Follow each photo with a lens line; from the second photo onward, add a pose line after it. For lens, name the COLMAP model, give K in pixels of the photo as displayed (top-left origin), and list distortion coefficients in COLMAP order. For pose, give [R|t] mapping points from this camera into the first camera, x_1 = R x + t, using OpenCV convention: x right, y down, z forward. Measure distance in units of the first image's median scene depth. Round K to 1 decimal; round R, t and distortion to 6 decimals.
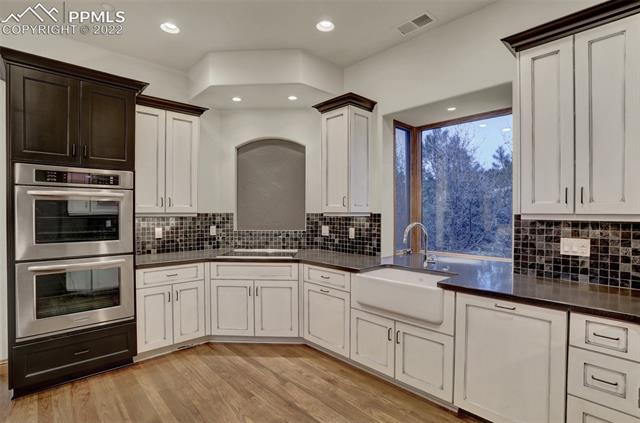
lens RADIAL K [[320.0, 0, 322.2], [0, 320.0, 216.6], [0, 0, 1]] dist [-0.033304, 0.000382]
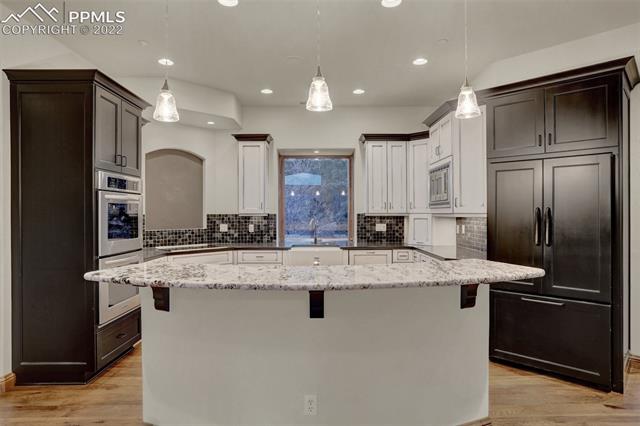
lens RADIAL K [[385.0, 0, 319.0], [0, 385.0, 211.8], [0, 0, 1]] dist [-0.003487, 0.000052]
pose [[0.684485, -0.002174, 0.729024, -0.965566], [0.015887, 0.999803, -0.011935, 0.005350], [-0.728854, 0.019751, 0.684384, -0.374131]]
